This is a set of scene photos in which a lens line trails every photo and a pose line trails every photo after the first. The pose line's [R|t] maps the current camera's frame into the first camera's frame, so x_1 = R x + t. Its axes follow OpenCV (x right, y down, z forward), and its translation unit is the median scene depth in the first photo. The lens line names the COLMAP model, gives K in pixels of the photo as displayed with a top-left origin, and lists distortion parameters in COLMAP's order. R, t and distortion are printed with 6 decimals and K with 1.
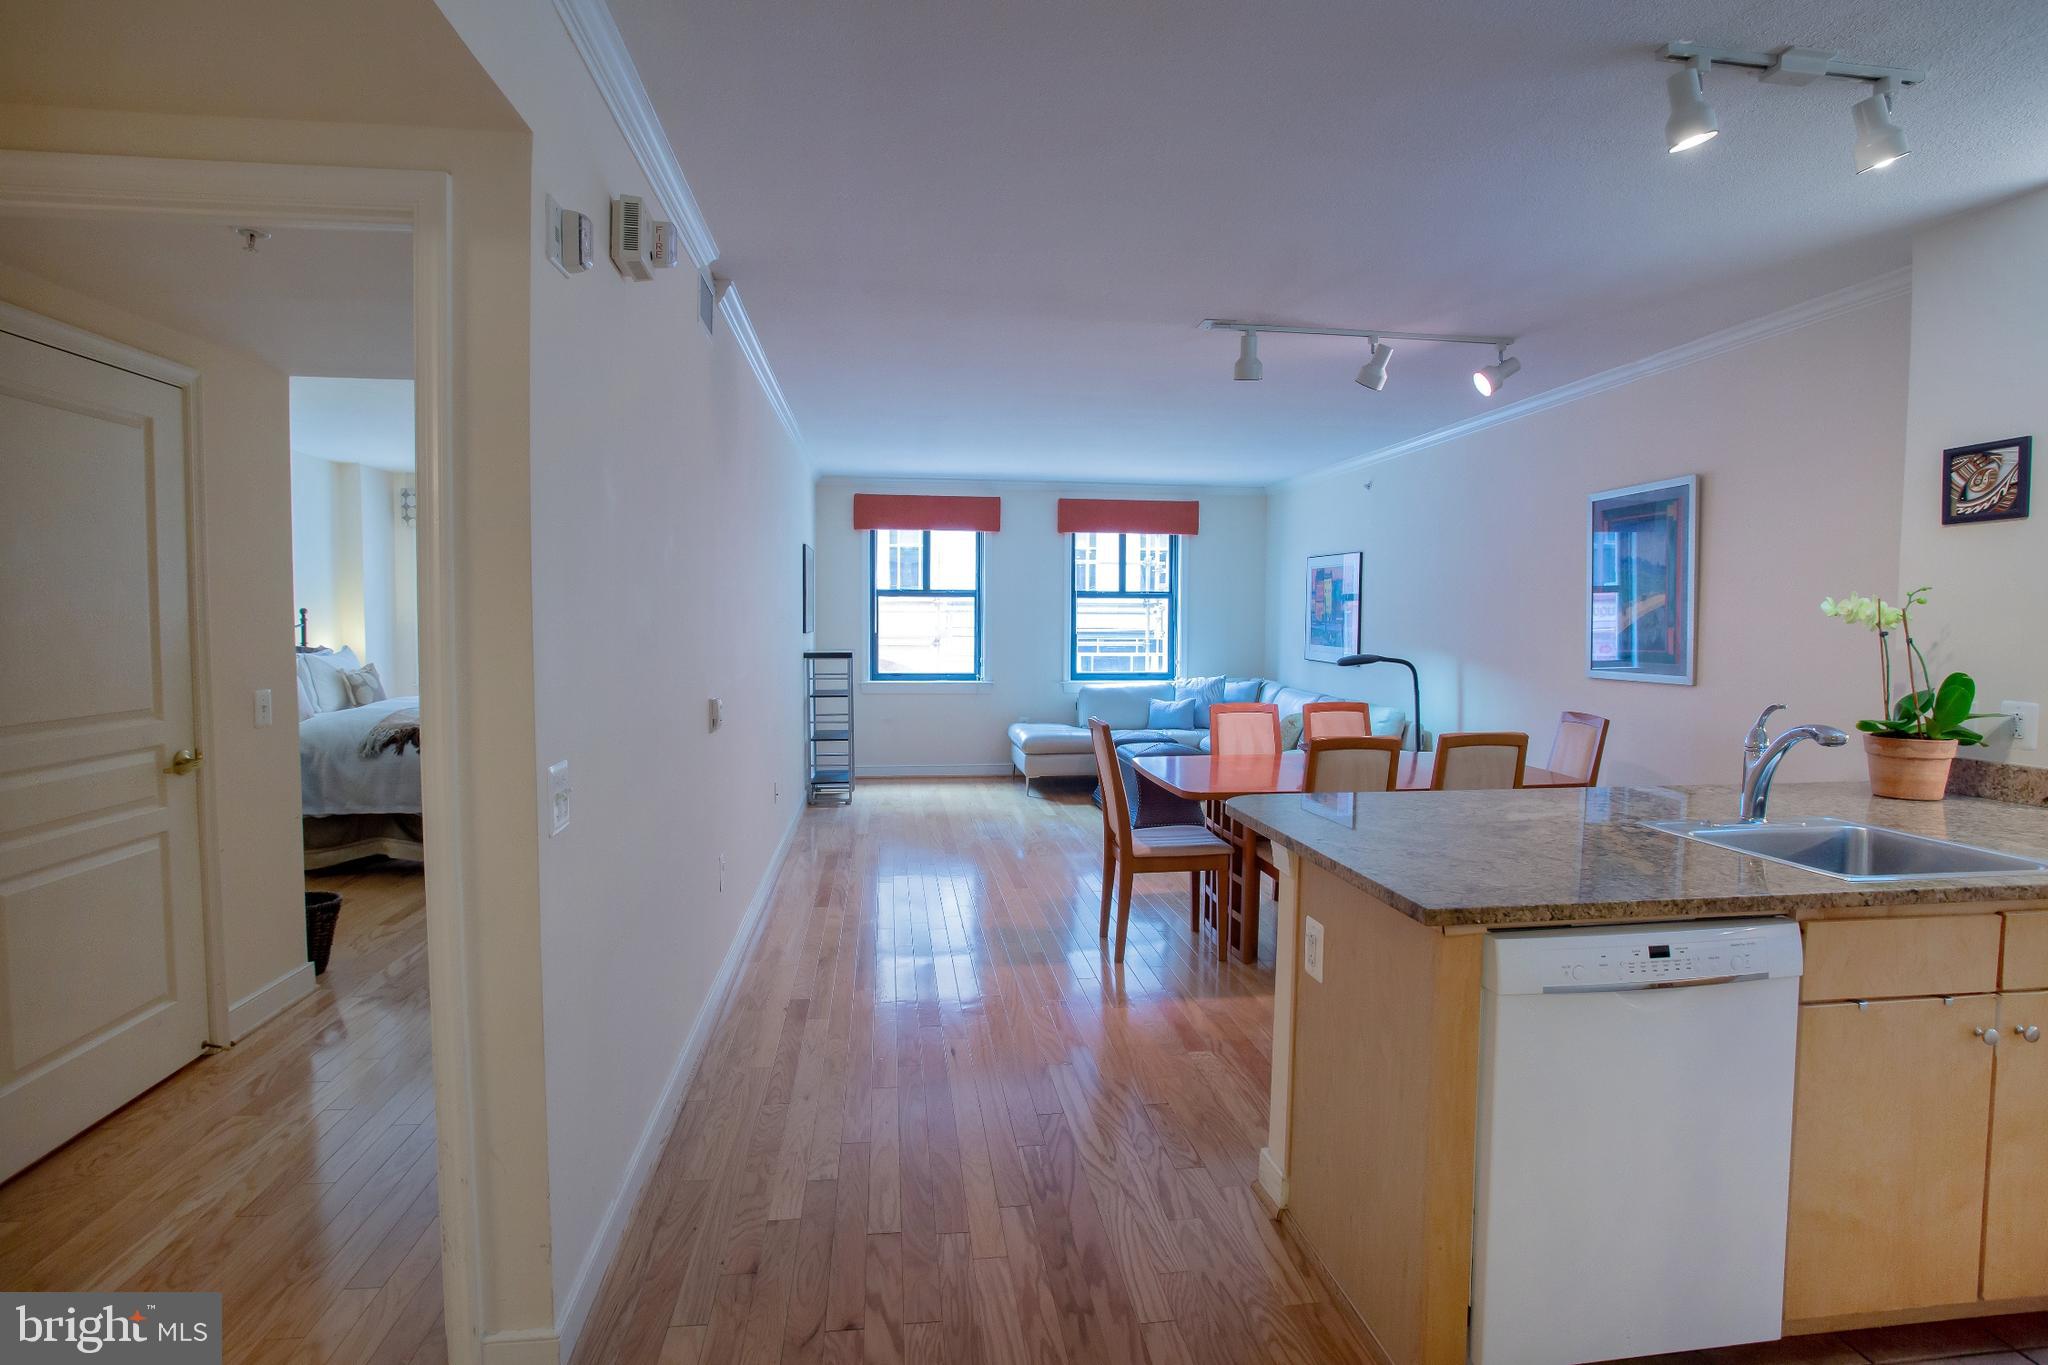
lens RADIAL K [[1021.1, 0, 1021.7], [0, 1021.1, 668.2], [0, 0, 1]] dist [-0.079921, 0.030514]
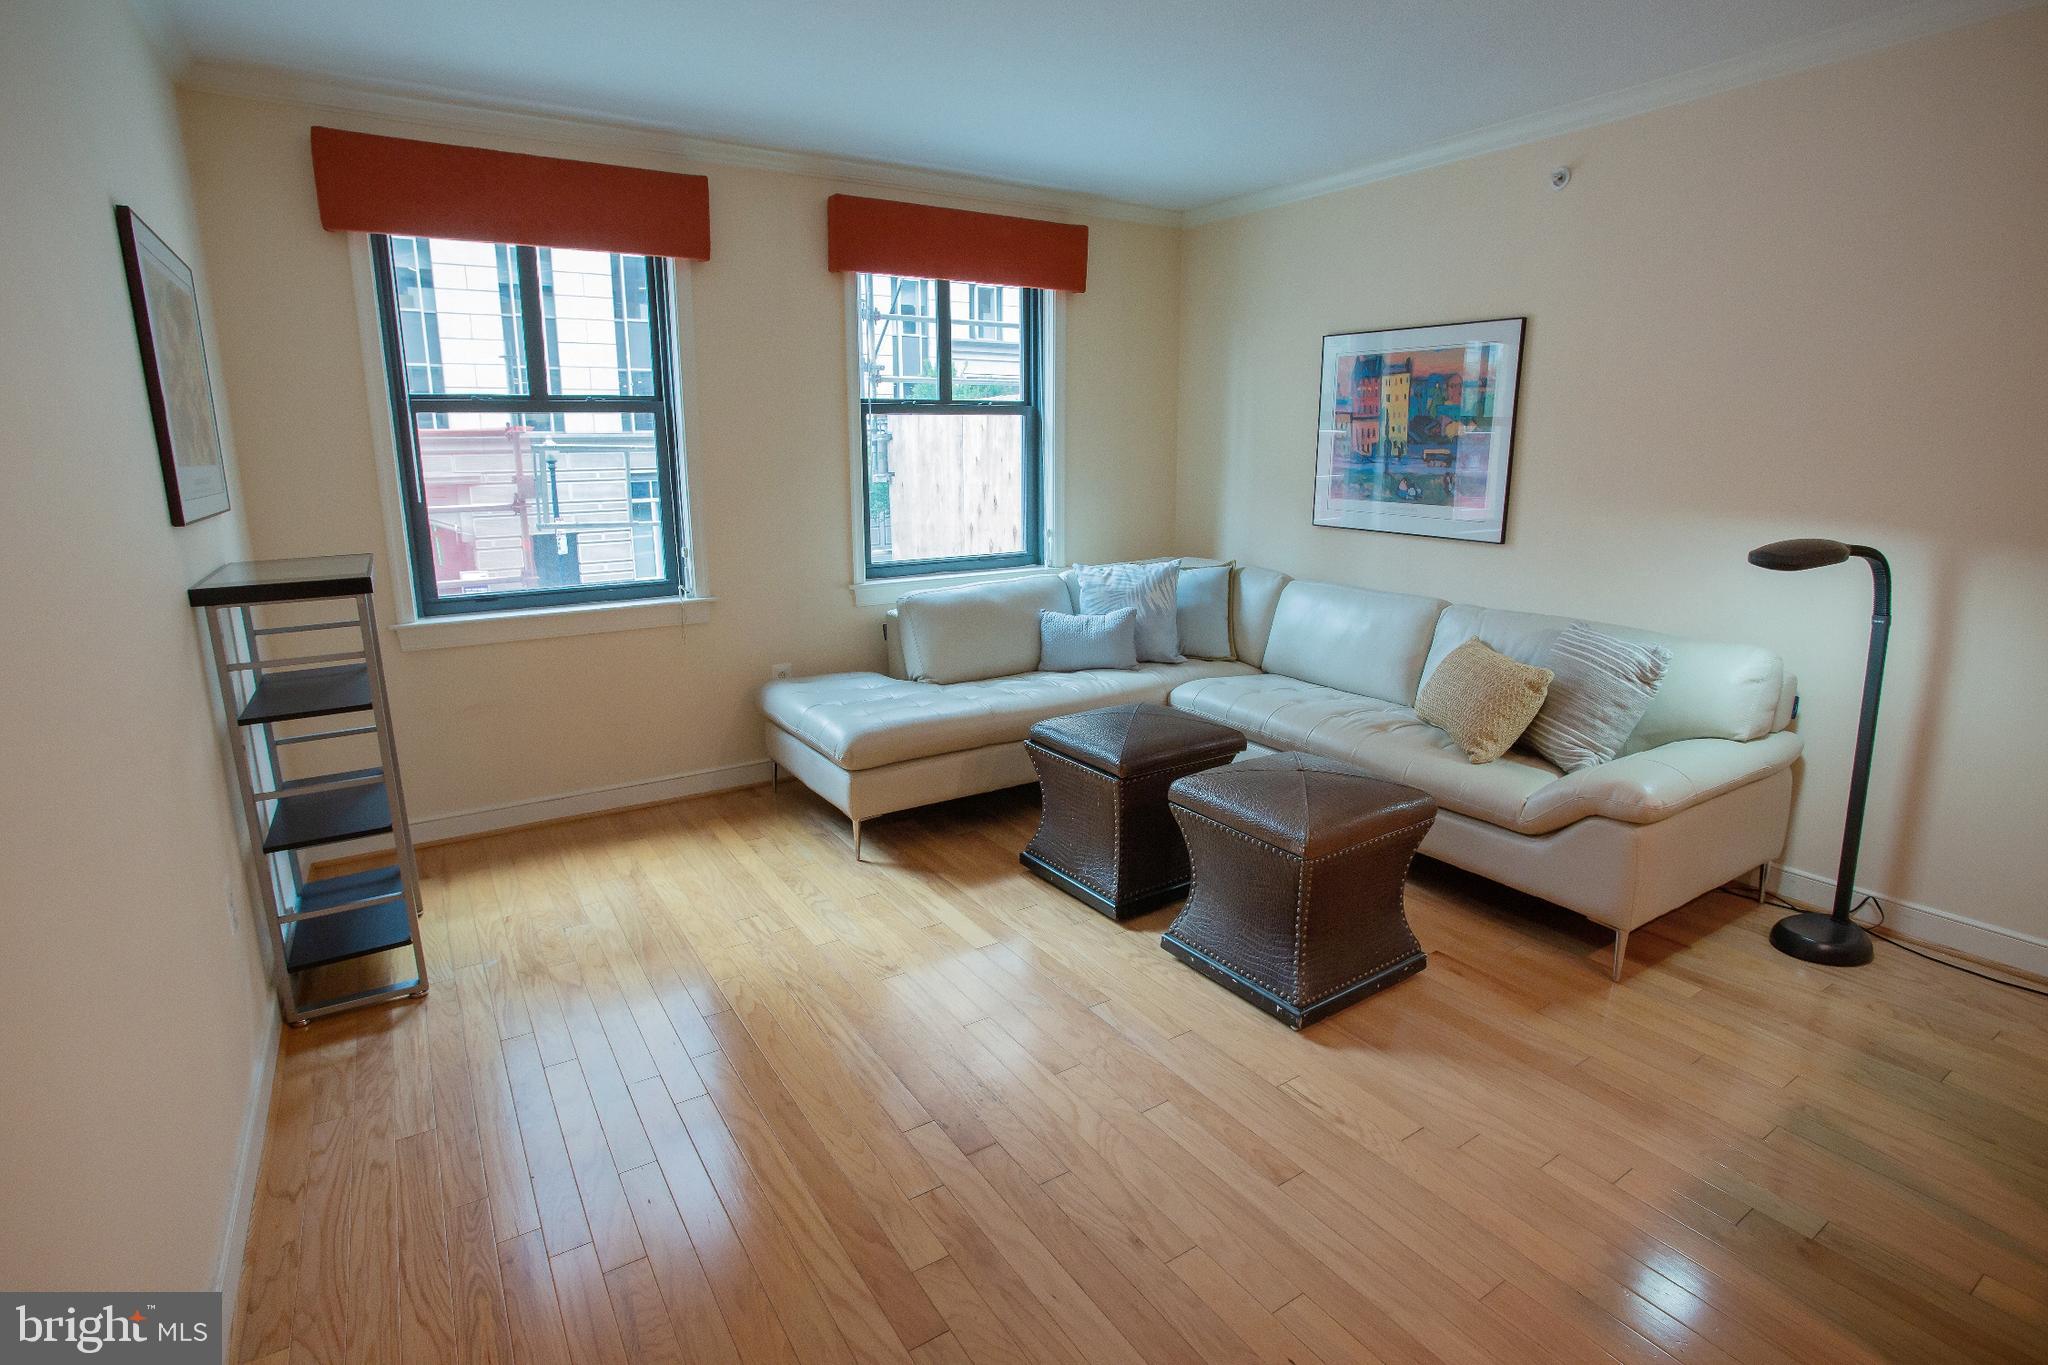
lens RADIAL K [[995.7, 0, 1019.2], [0, 995.7, 669.0], [0, 0, 1]] dist [-0.078017, 0.032499]
pose [[0.904966, -0.102111, 0.413050, -0.132875], [0.030676, 0.983908, 0.176024, -0.042150], [-0.424377, -0.146625, 0.893535, 0.772384]]
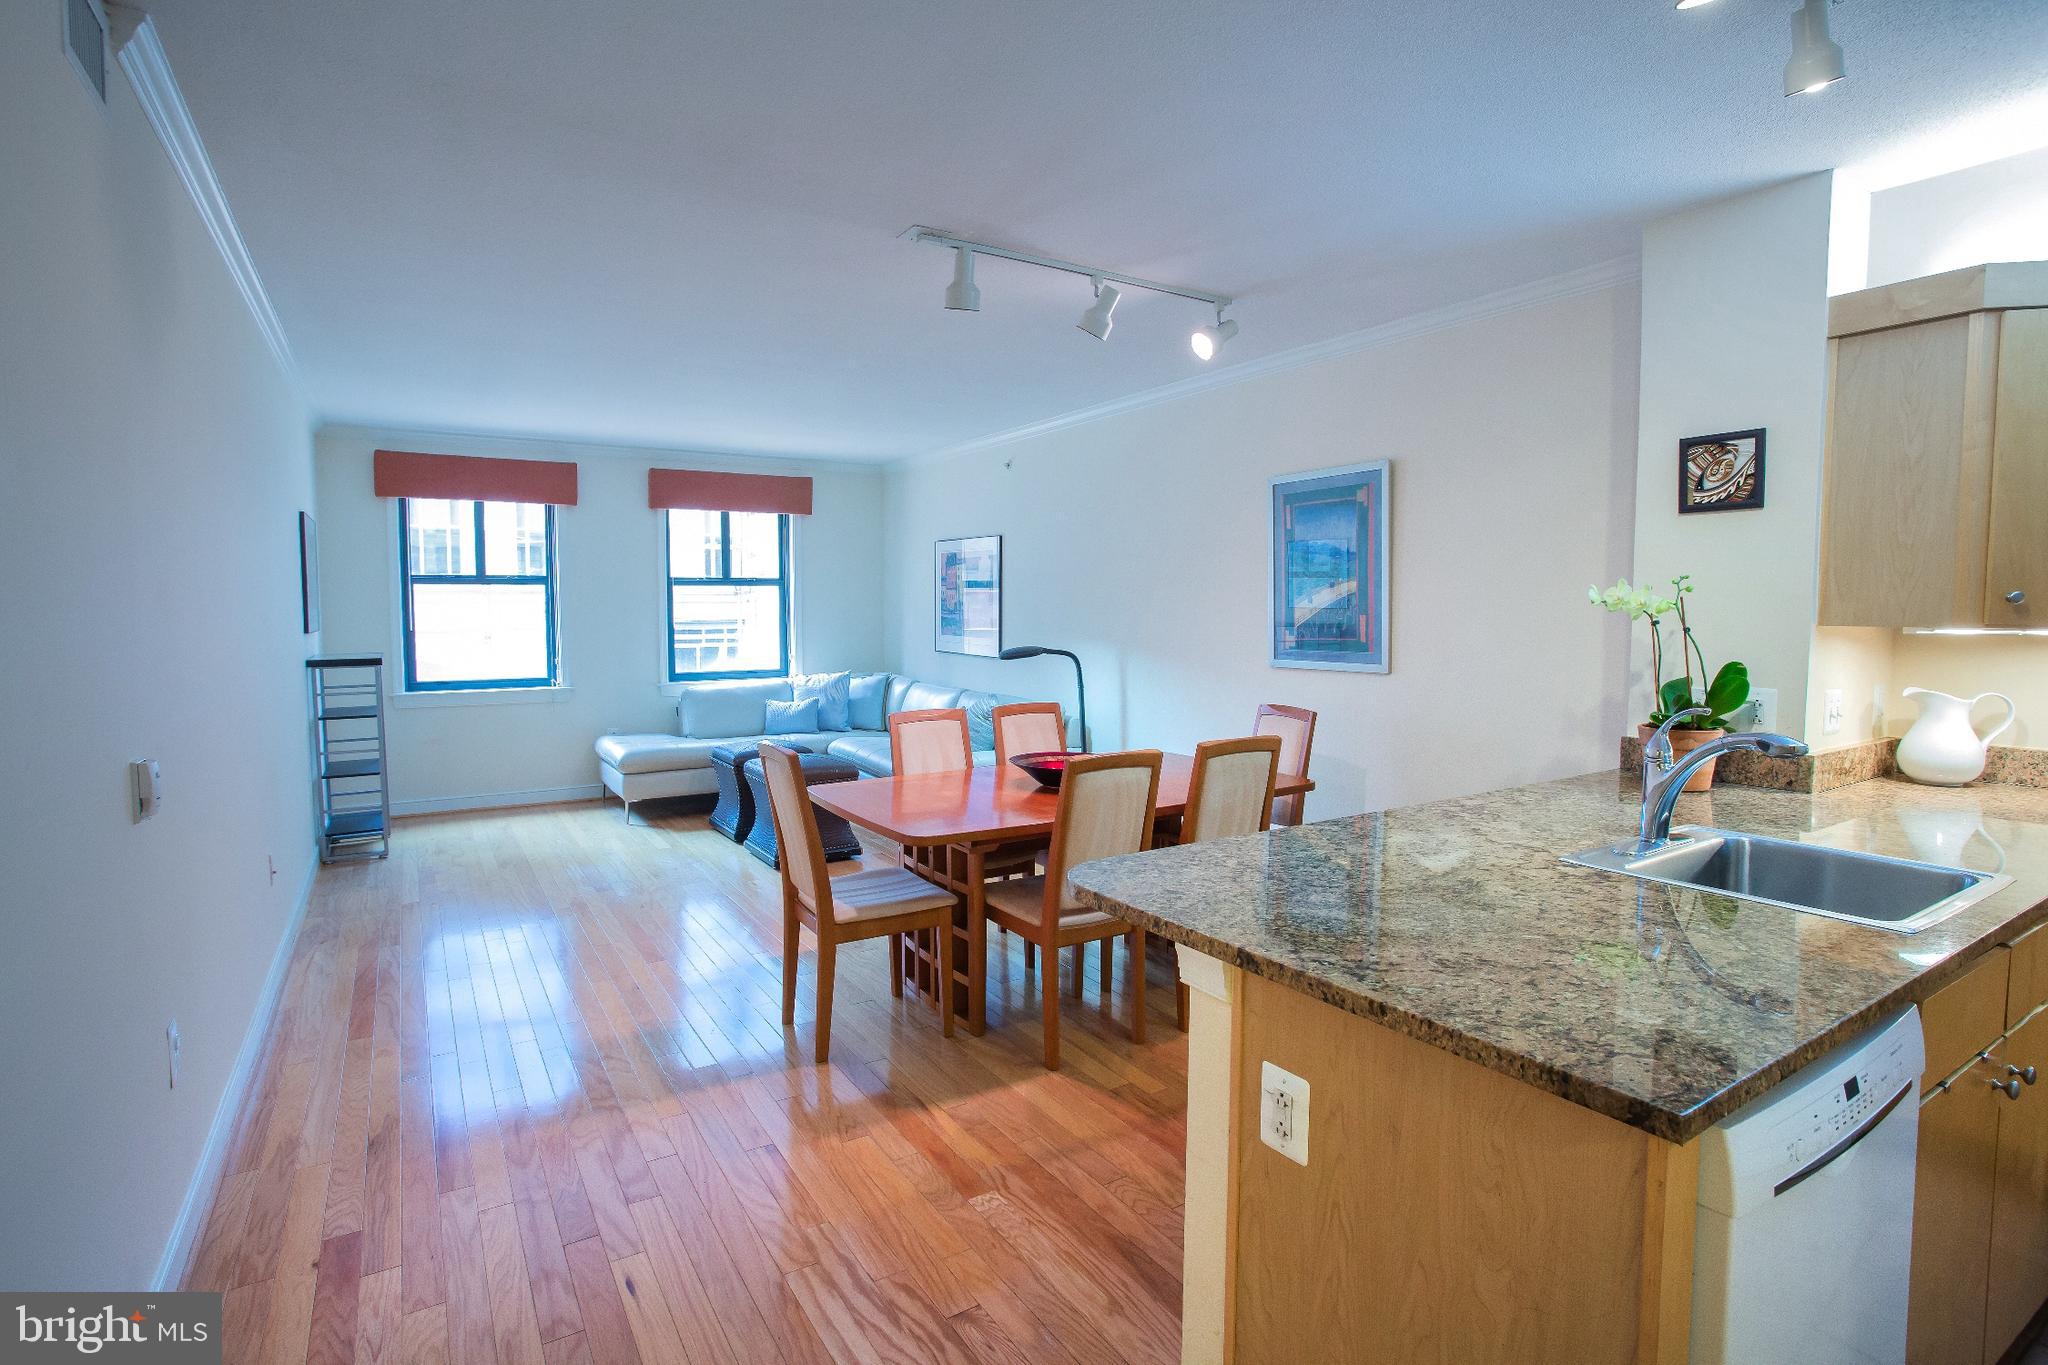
lens RADIAL K [[995.7, 0, 1019.2], [0, 995.7, 669.0], [0, 0, 1]] dist [-0.078017, 0.032499]
pose [[0.906644, -0.032004, 0.420682, -0.048710], [0.025818, 0.999459, 0.020393, -0.011884], [-0.421107, -0.007628, 0.906979, 0.185113]]
